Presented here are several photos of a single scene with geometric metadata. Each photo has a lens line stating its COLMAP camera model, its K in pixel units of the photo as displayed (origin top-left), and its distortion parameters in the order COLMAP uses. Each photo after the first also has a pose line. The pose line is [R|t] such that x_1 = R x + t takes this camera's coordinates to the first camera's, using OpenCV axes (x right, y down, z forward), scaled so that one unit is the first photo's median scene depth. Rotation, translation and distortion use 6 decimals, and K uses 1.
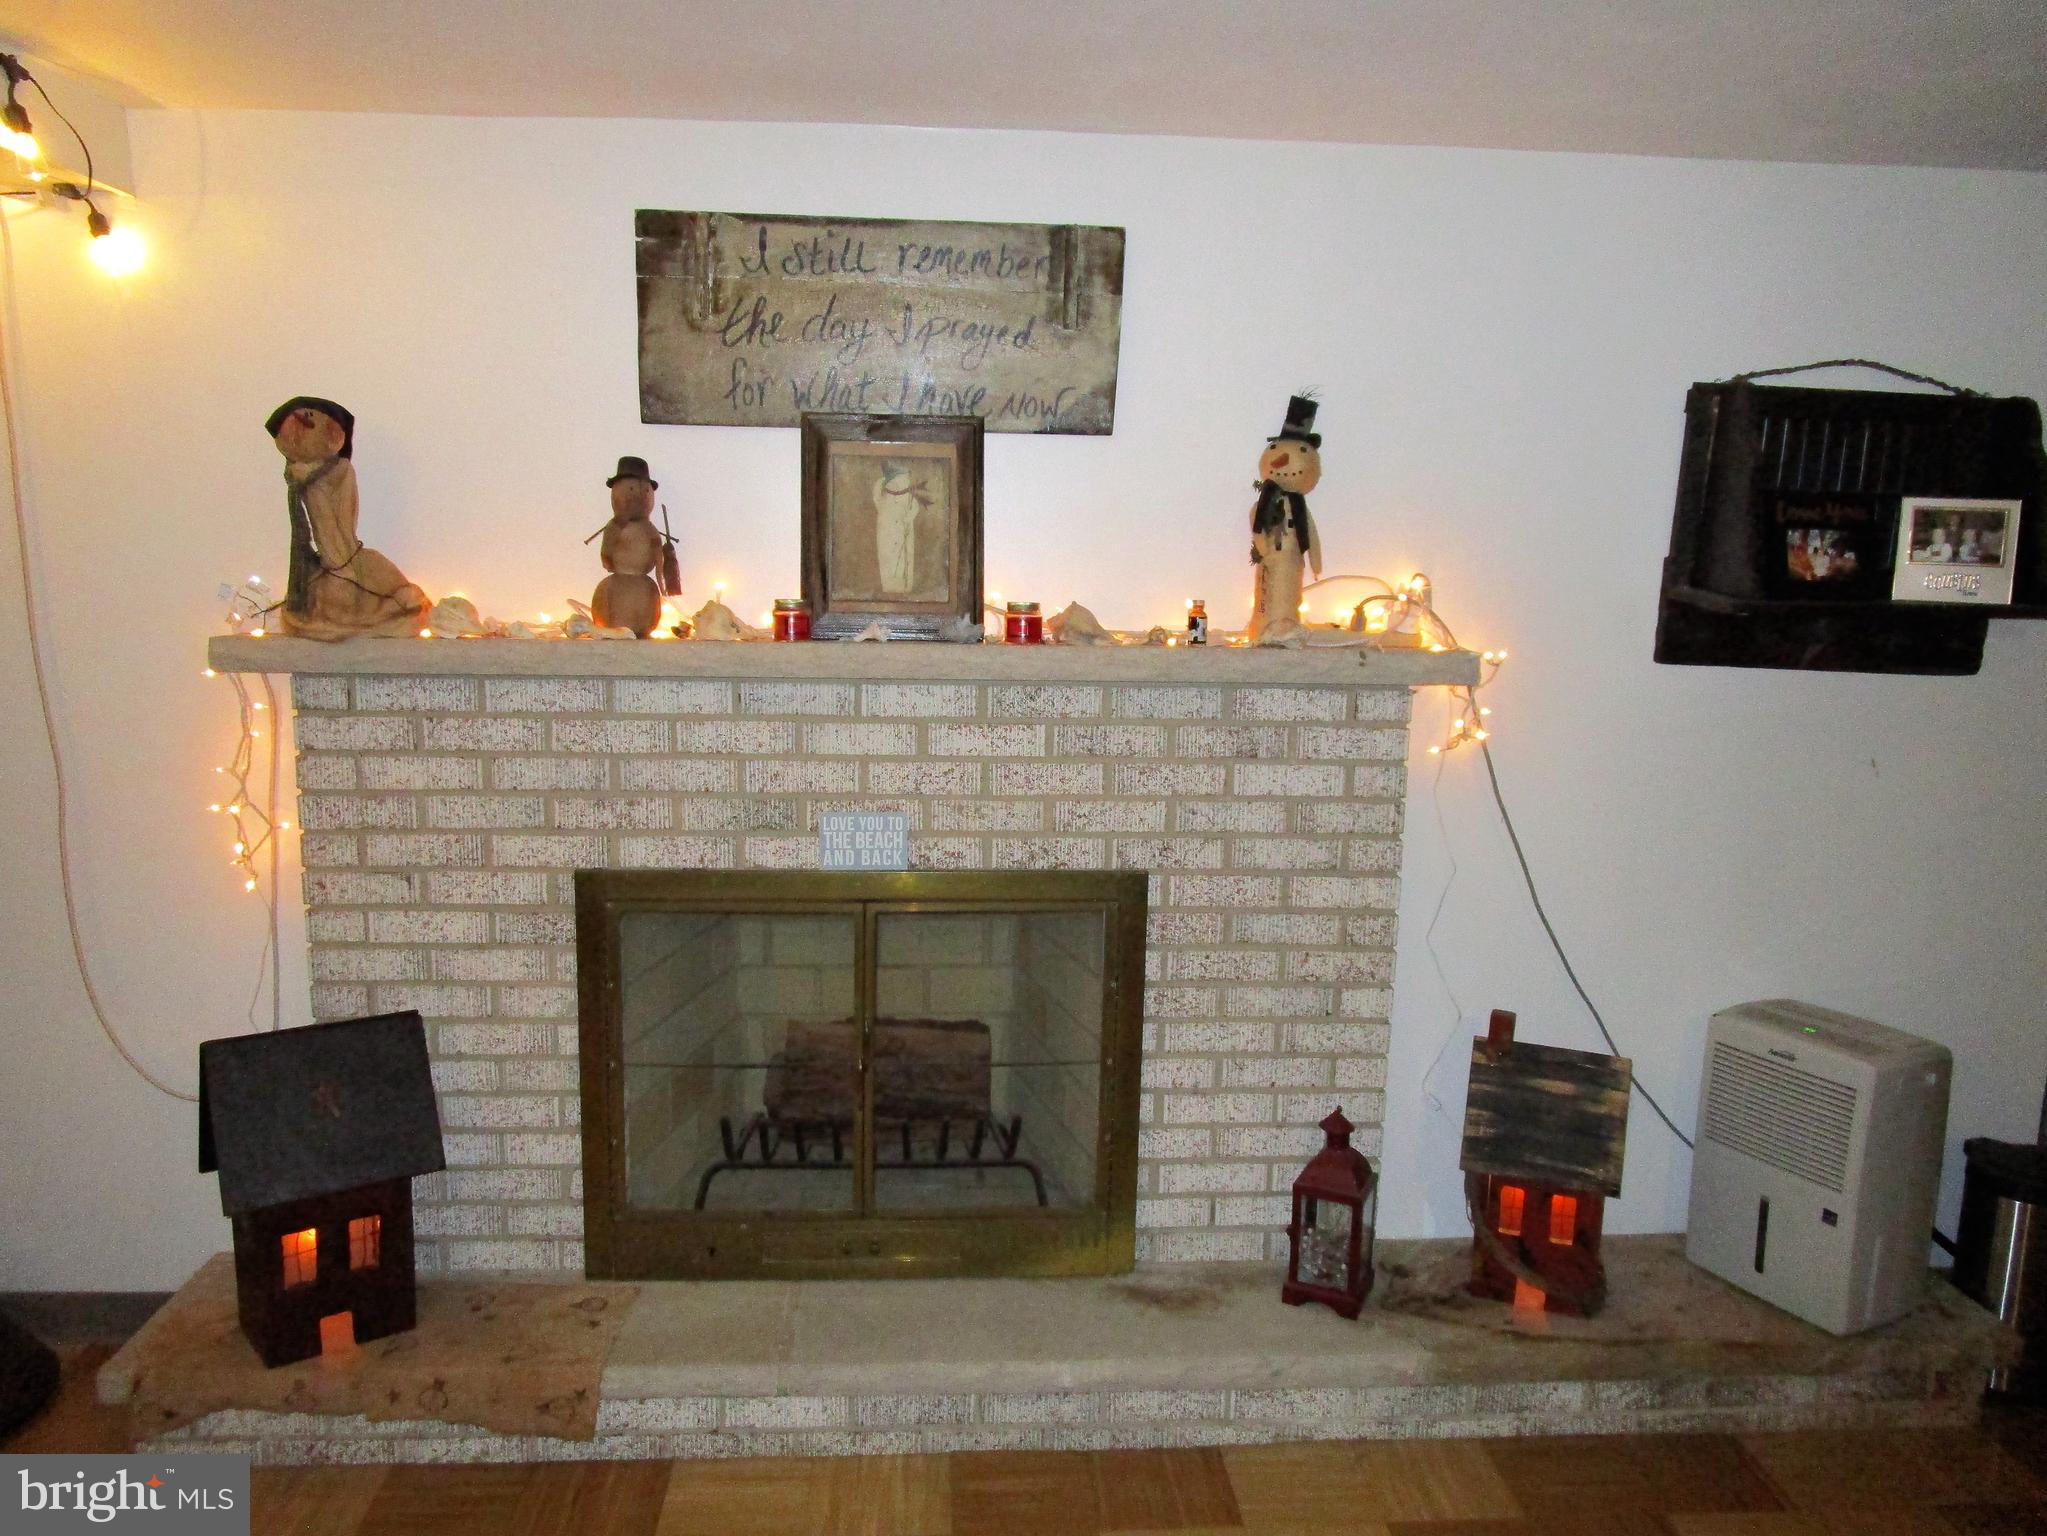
lens RADIAL K [[1485.0, 0, 1035.5], [0, 1485.0, 756.4], [0, 0, 1]] dist [-0.020676, 0.007768]
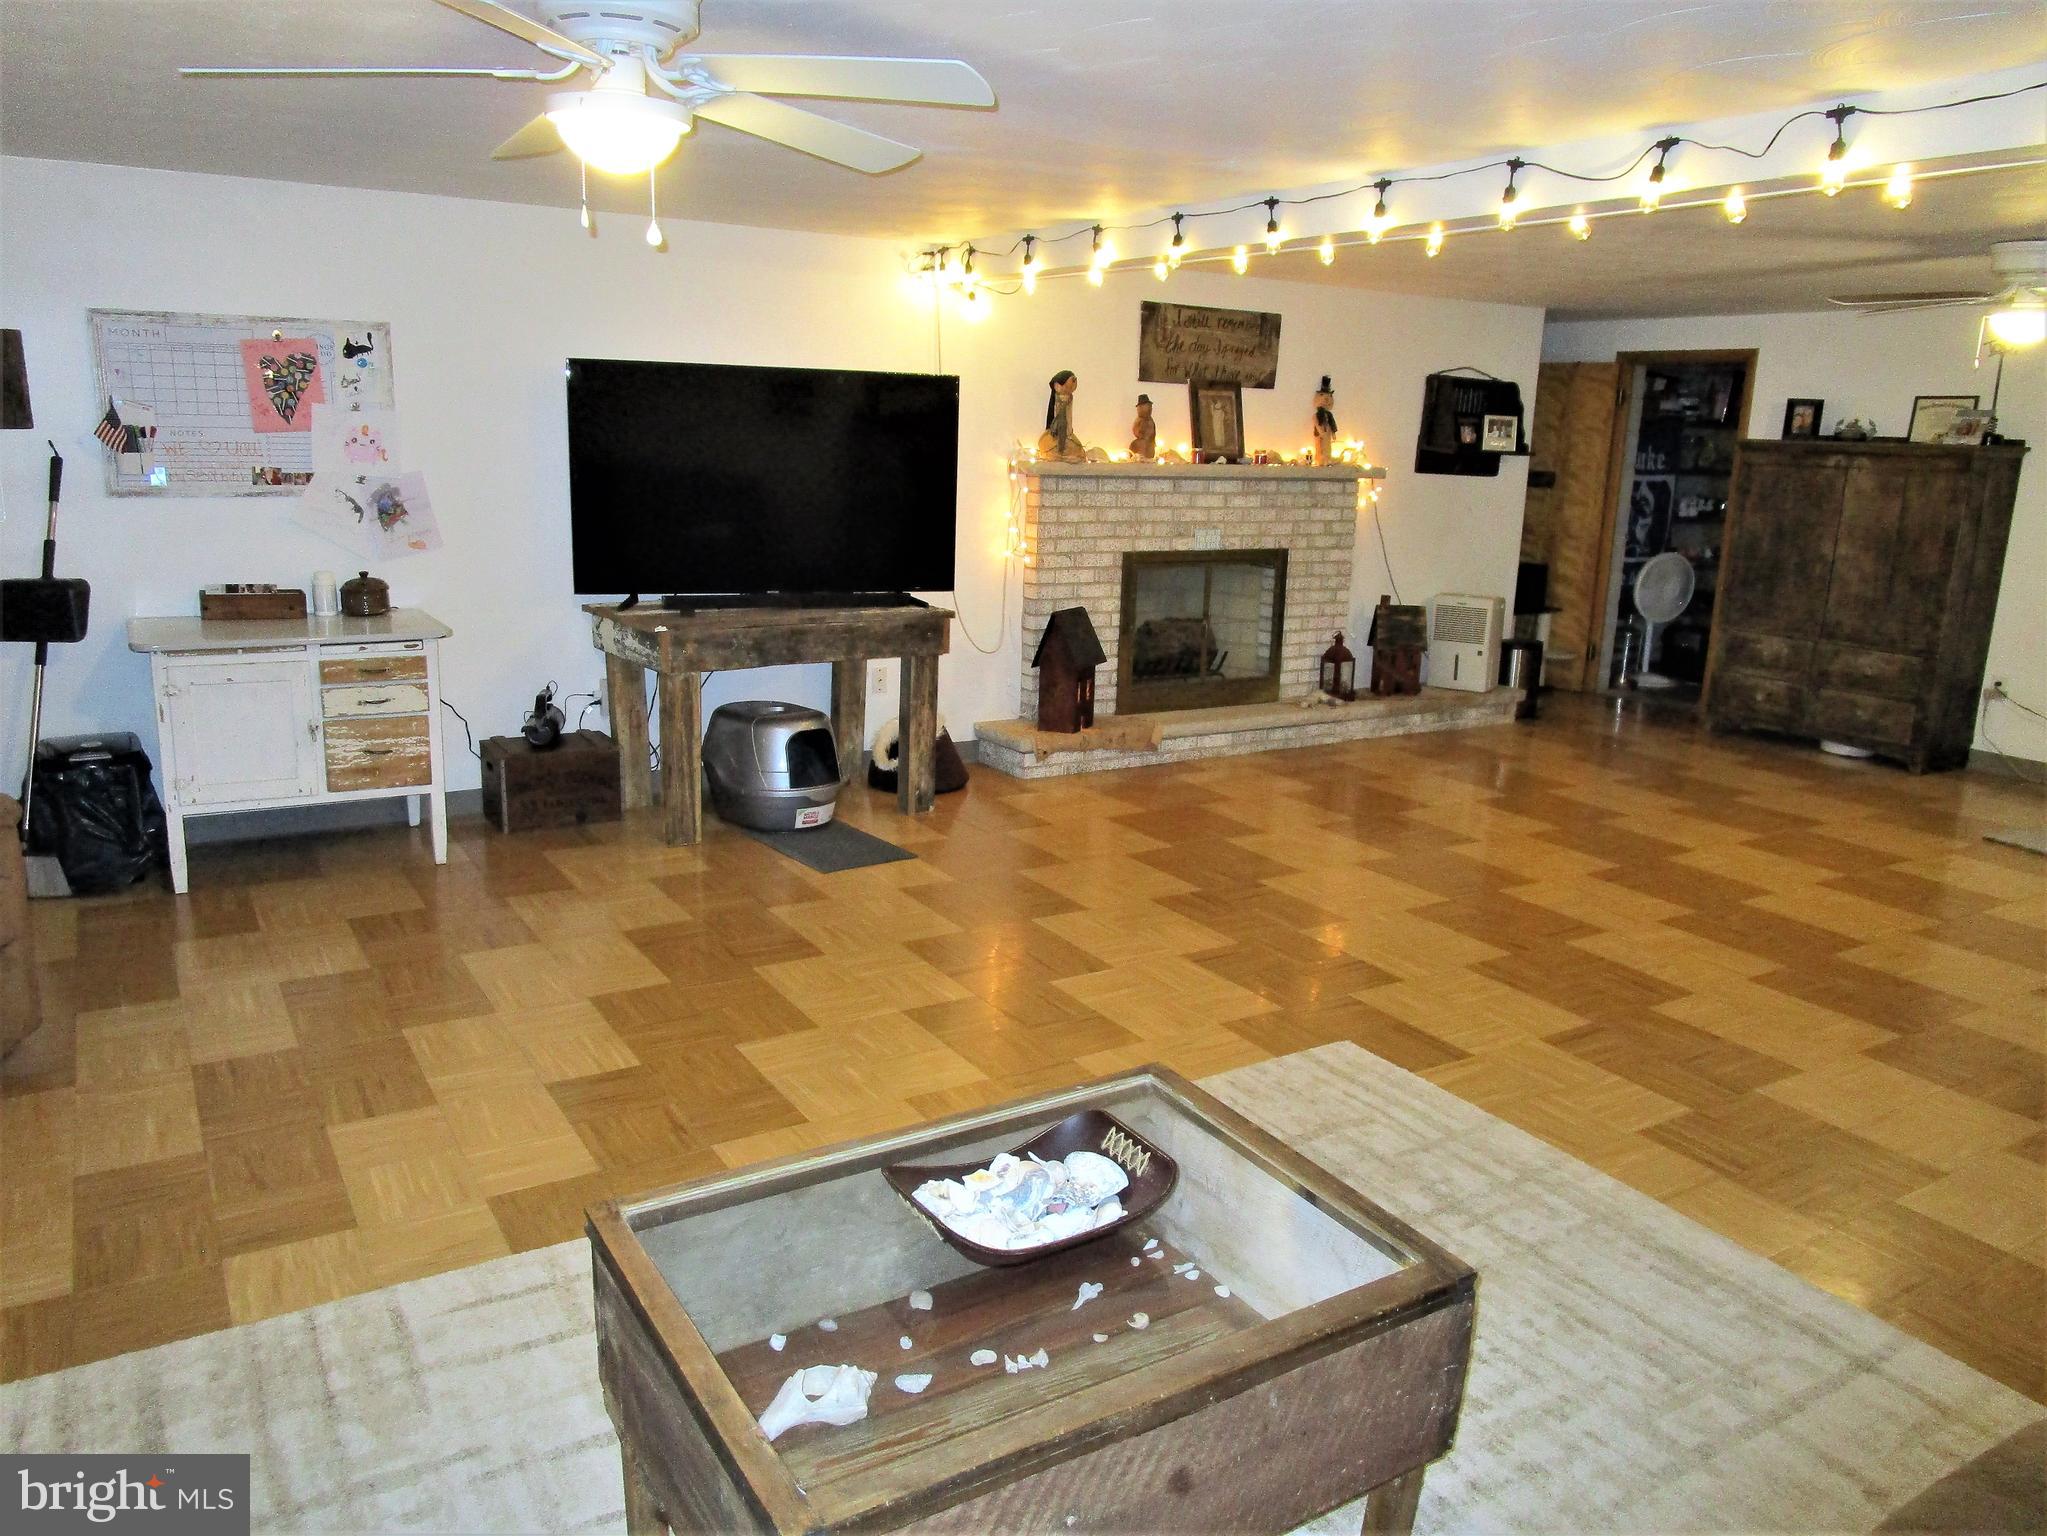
lens RADIAL K [[1485.0, 0, 1025.1], [0, 1485.0, 744.6], [0, 0, 1]] dist [-0.020676, 0.007768]
pose [[0.879671, -0.091637, 0.466670, -1.722454], [0.059520, 0.994759, 0.083140, 0.186446], [-0.471843, -0.045360, 0.880515, -1.253962]]
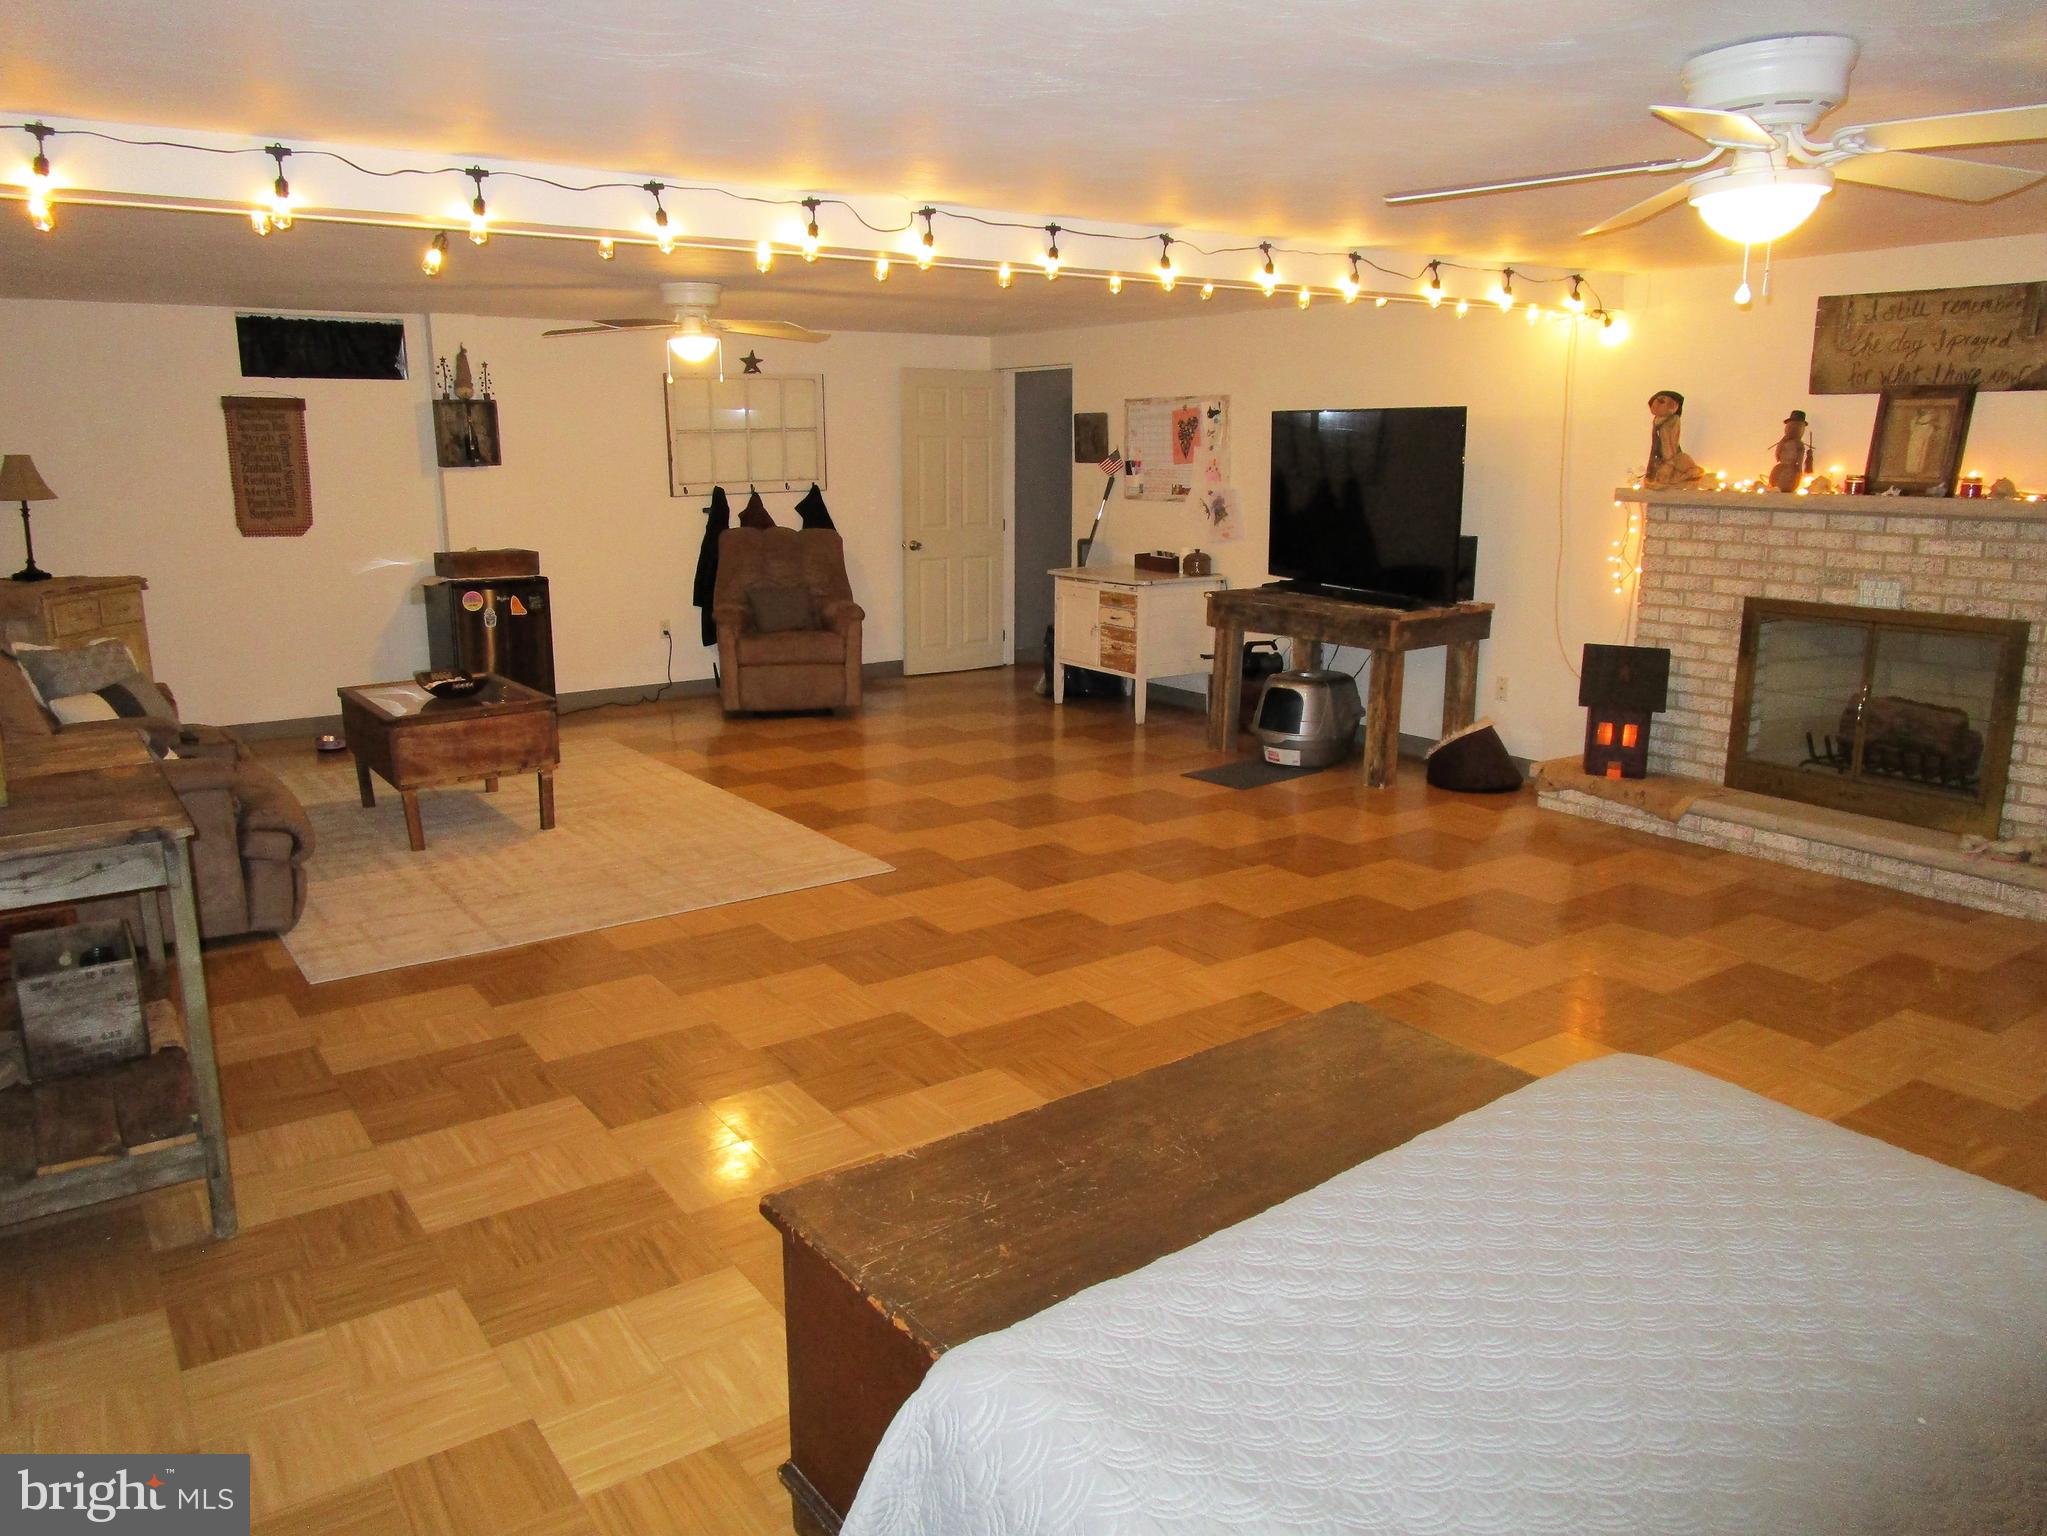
lens RADIAL K [[1485.0, 0, 1019.1], [0, 1485.0, 769.7], [0, 0, 1]] dist [-0.020676, 0.007768]
pose [[0.519599, 0.167162, -0.837899, 1.037364], [-0.125437, 0.984973, 0.118718, 0.206907], [0.845153, 0.043418, 0.532759, -1.113041]]
